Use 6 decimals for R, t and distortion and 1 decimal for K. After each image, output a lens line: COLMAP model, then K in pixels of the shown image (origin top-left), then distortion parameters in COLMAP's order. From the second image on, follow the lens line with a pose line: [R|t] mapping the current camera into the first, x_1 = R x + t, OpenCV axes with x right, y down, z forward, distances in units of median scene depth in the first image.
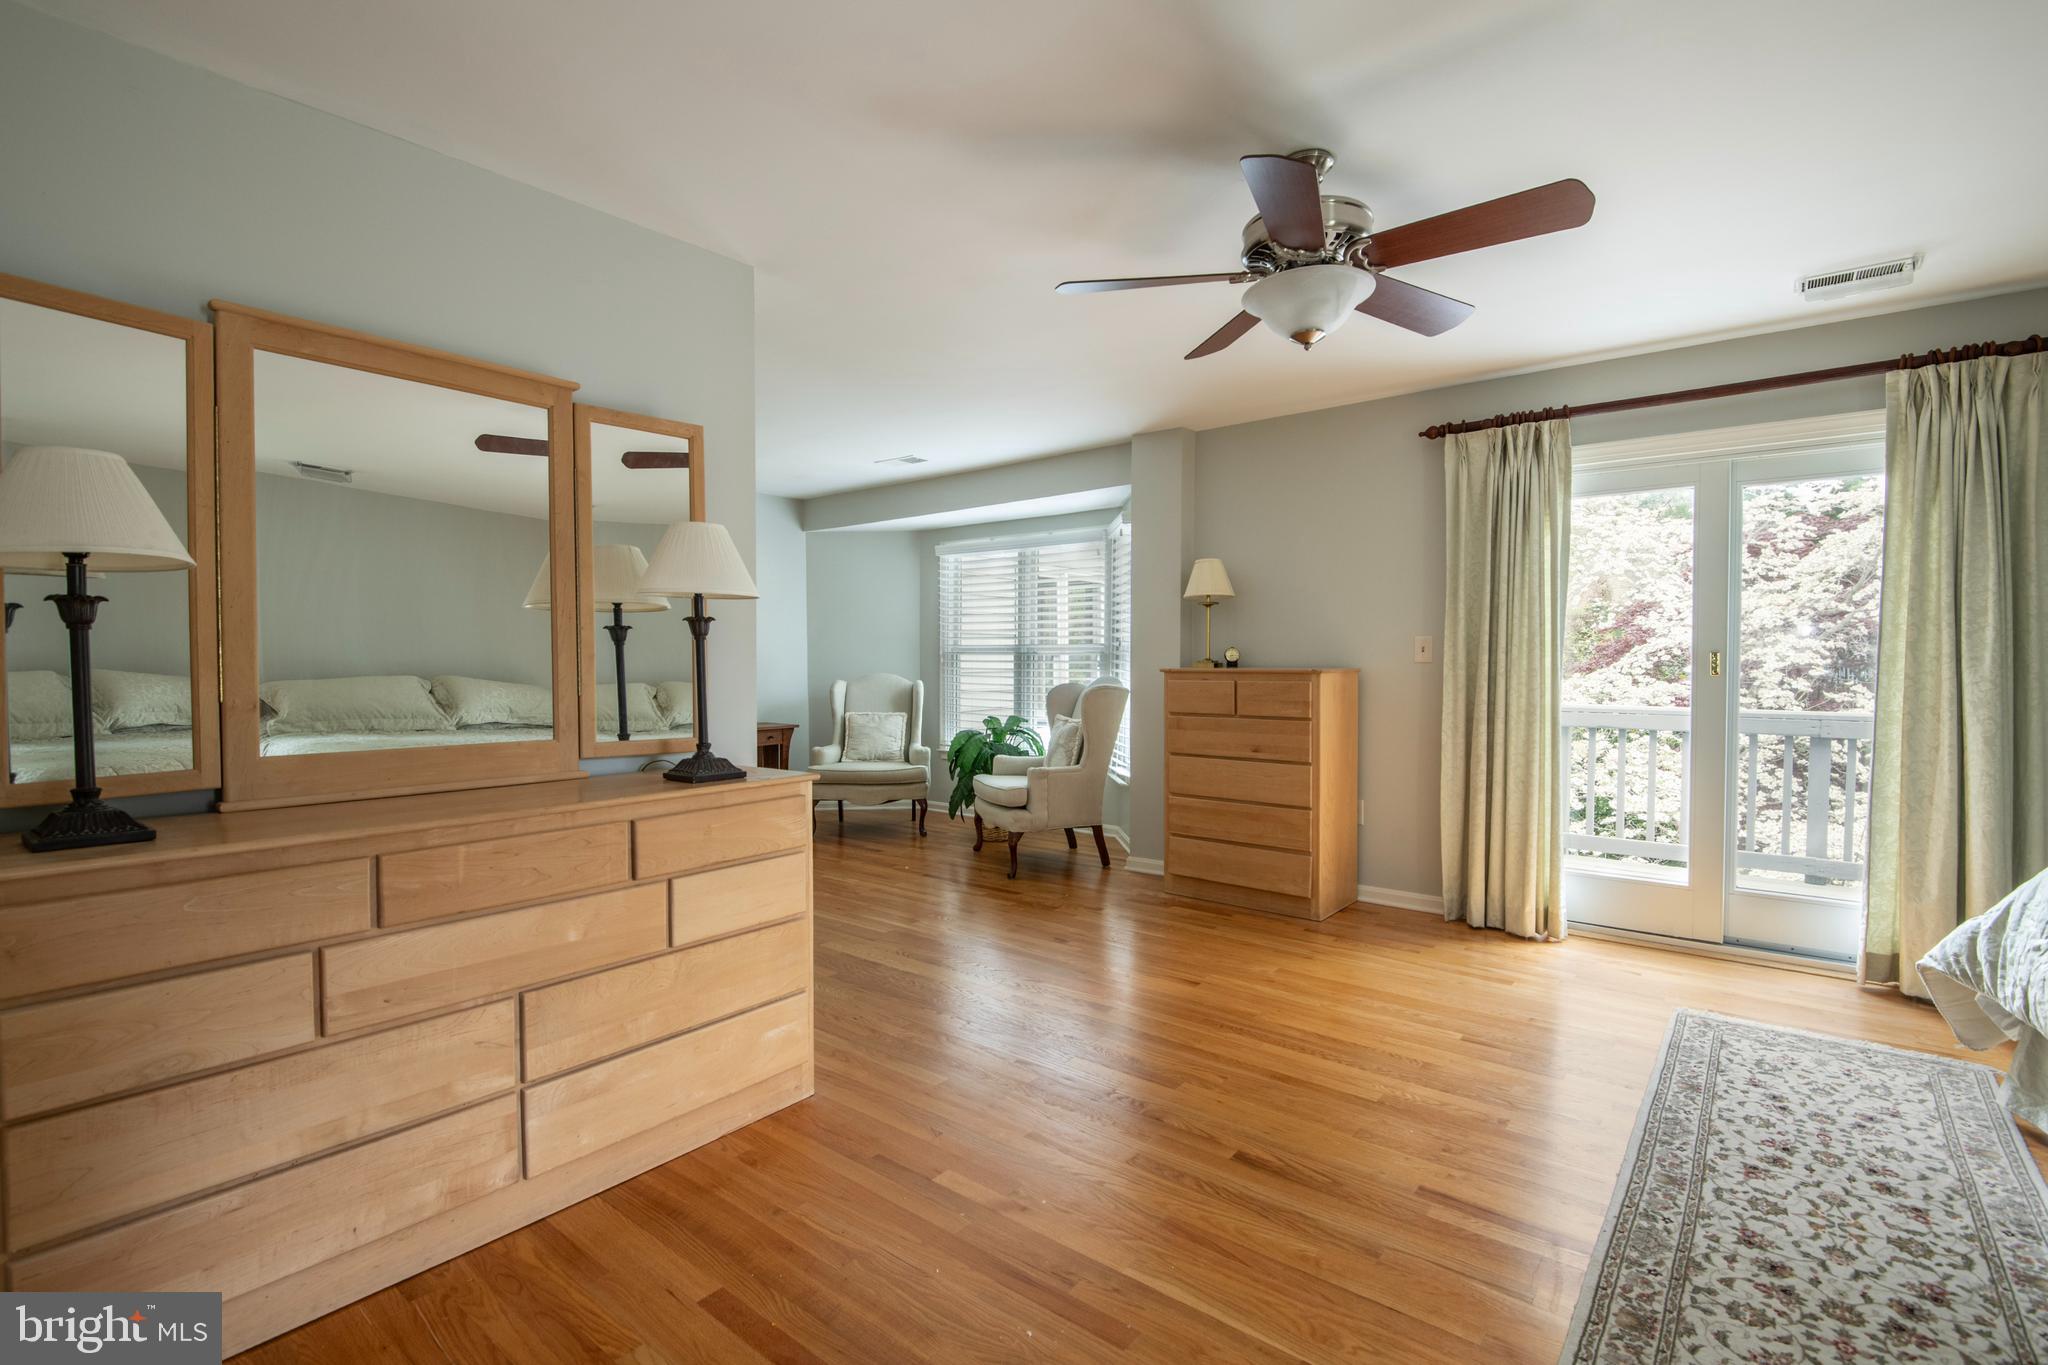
lens RADIAL K [[943.3, 0, 1016.8], [0, 943.3, 686.9], [0, 0, 1]] dist [0.003146, 0.000431]
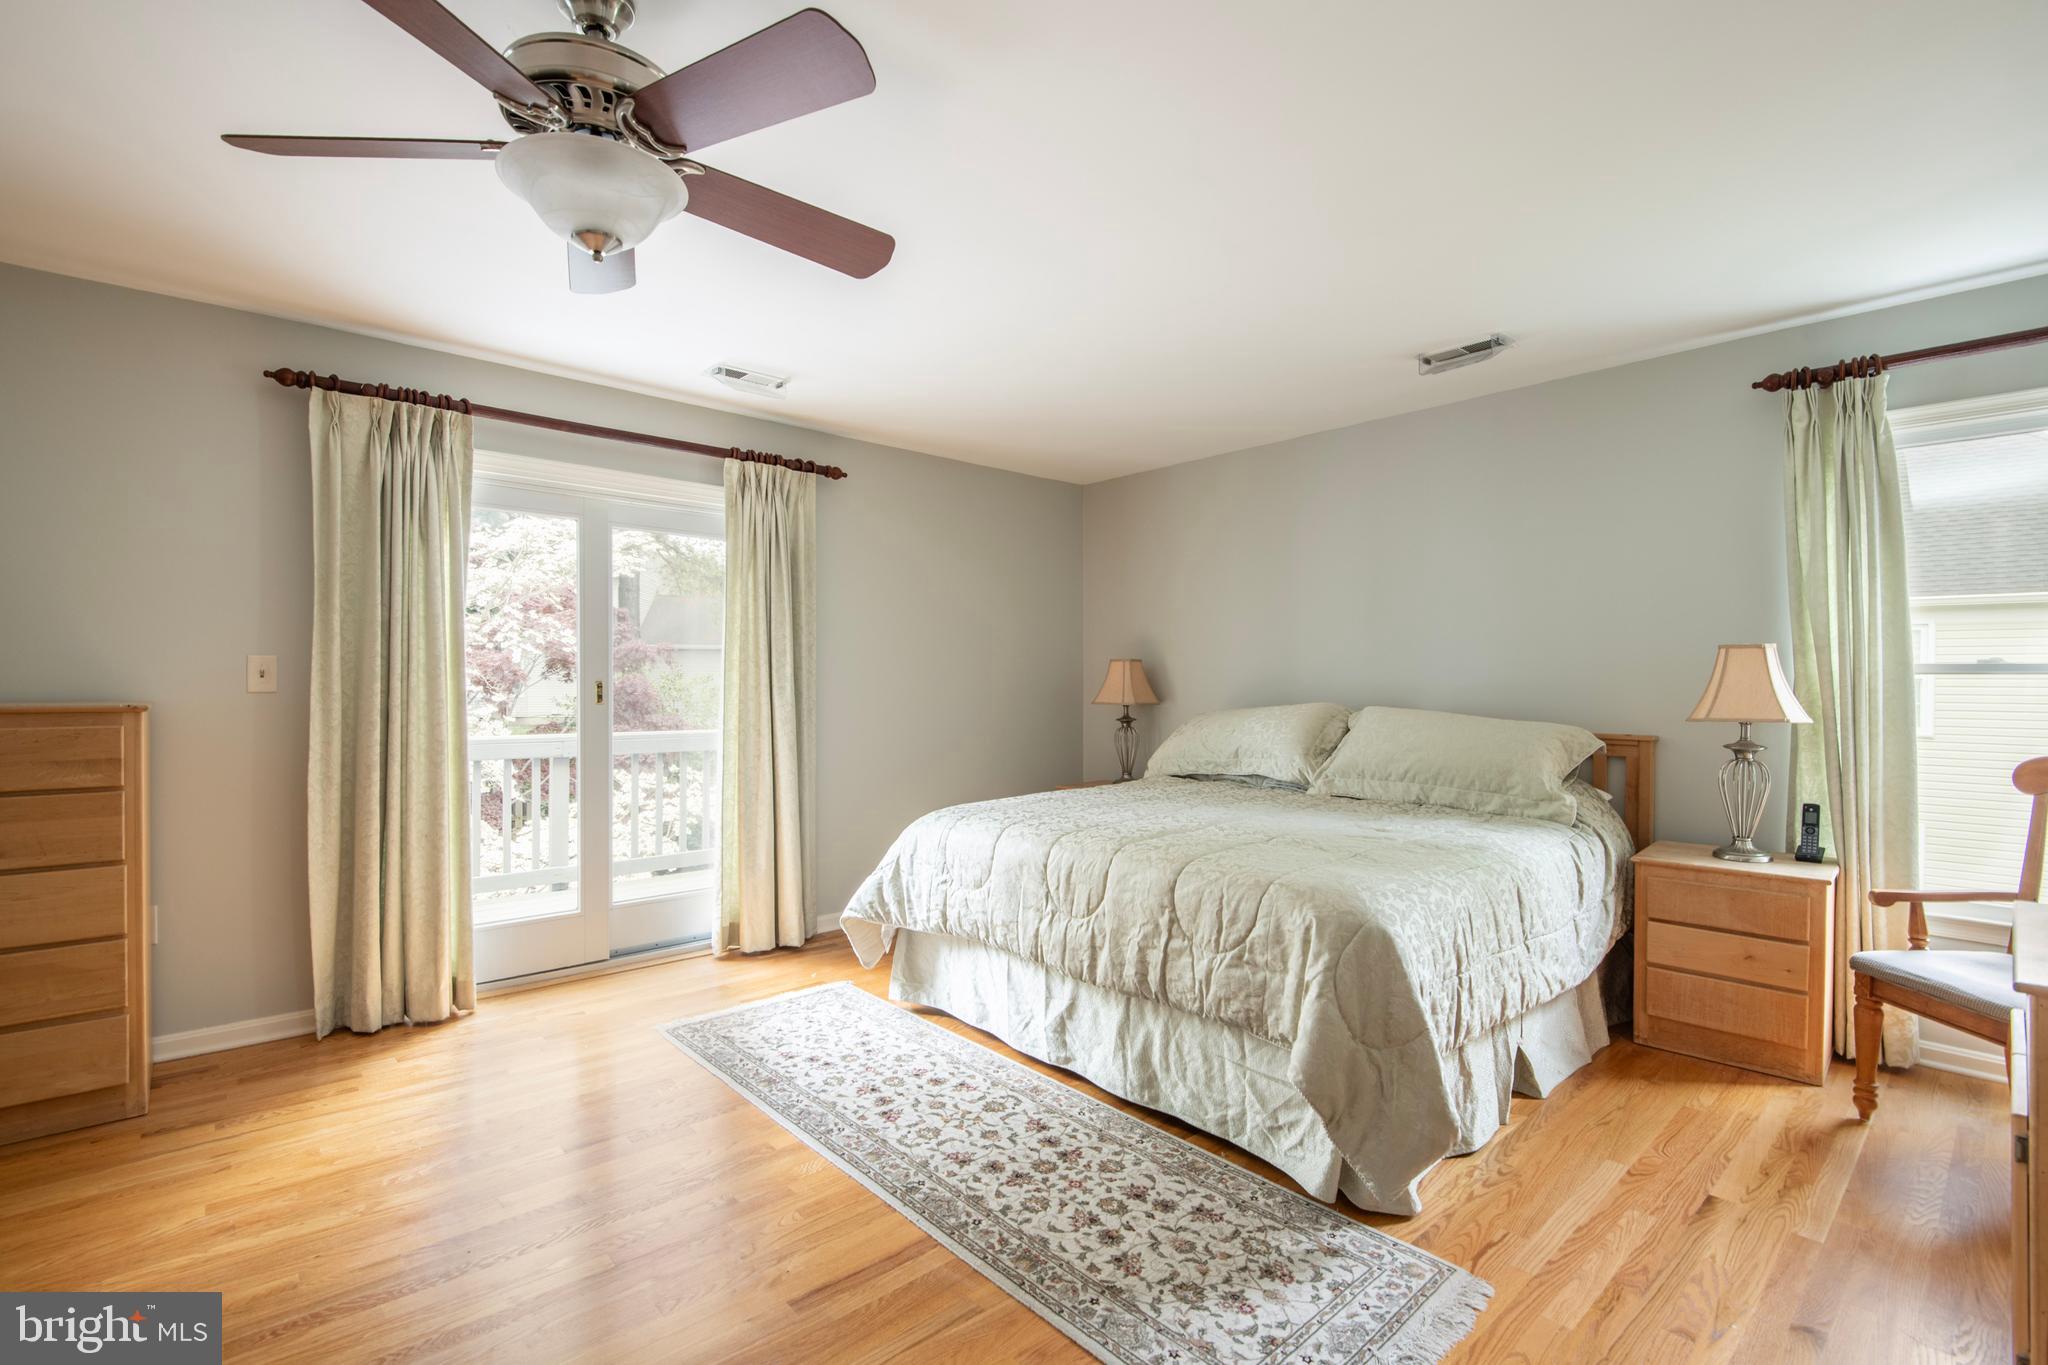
lens RADIAL K [[948.9, 0, 1040.6], [0, 948.9, 692.6], [0, 0, 1]] dist [0.002292, -0.000699]
pose [[0.148618, -0.005996, 0.988877, -0.328379], [0.026303, 0.999652, 0.002109, -0.019679], [-0.988545, 0.025697, 0.148724, 0.528772]]
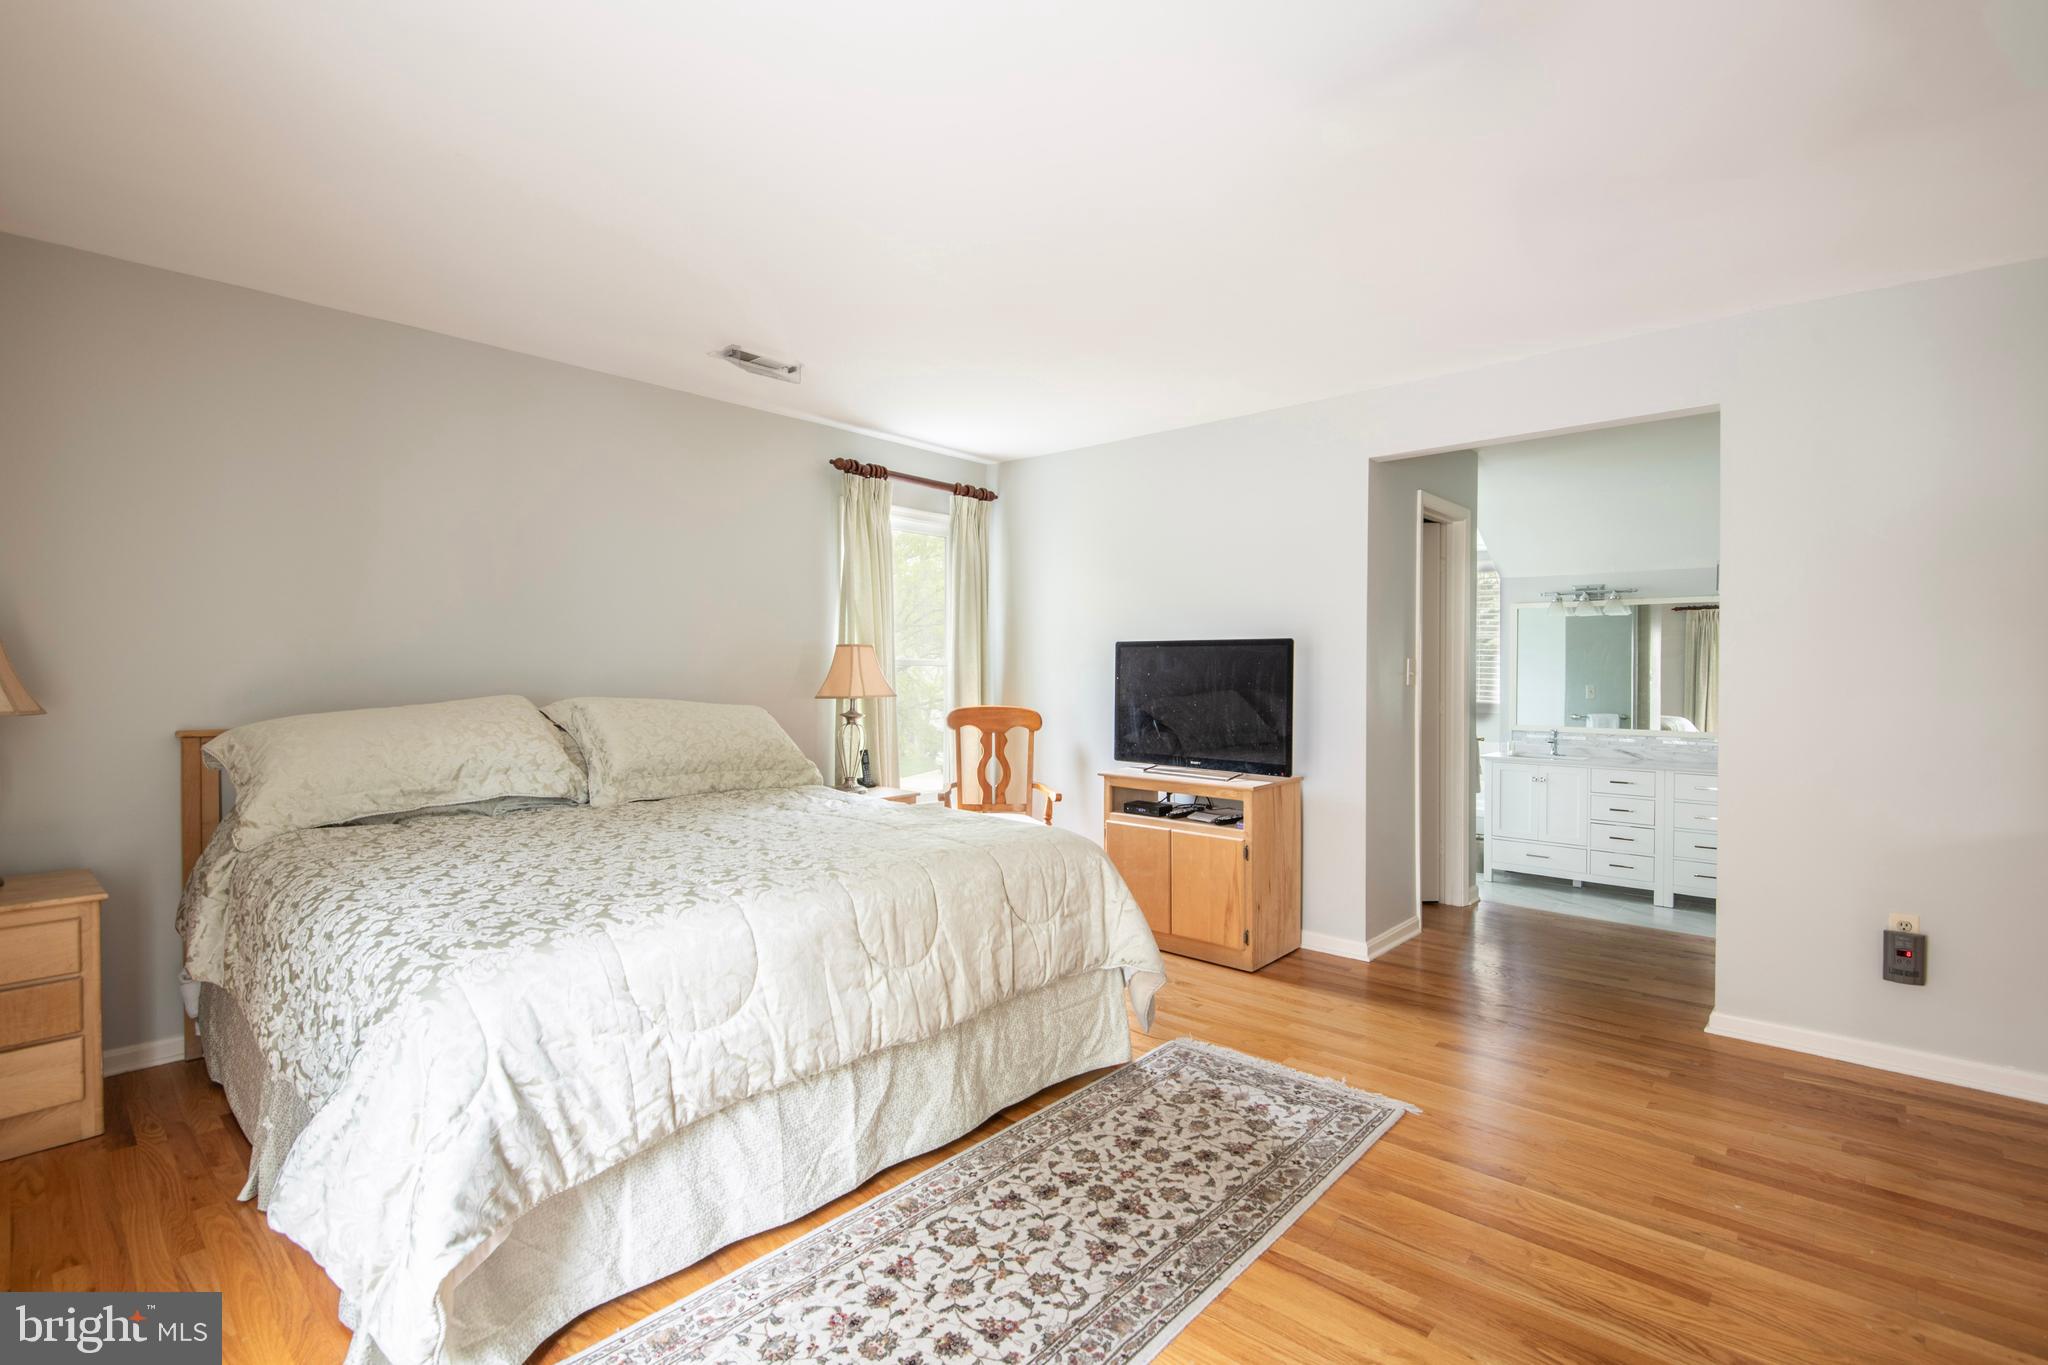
lens RADIAL K [[932.5, 0, 1007.1], [0, 932.5, 676.6], [0, 0, 1]] dist [0.001405, -0.000367]
pose [[-0.998675, 0.000018, 0.051465, 0.629427], [0.001785, 0.999410, 0.034296, -0.053182], [-0.051434, 0.034343, -0.998086, 1.511187]]
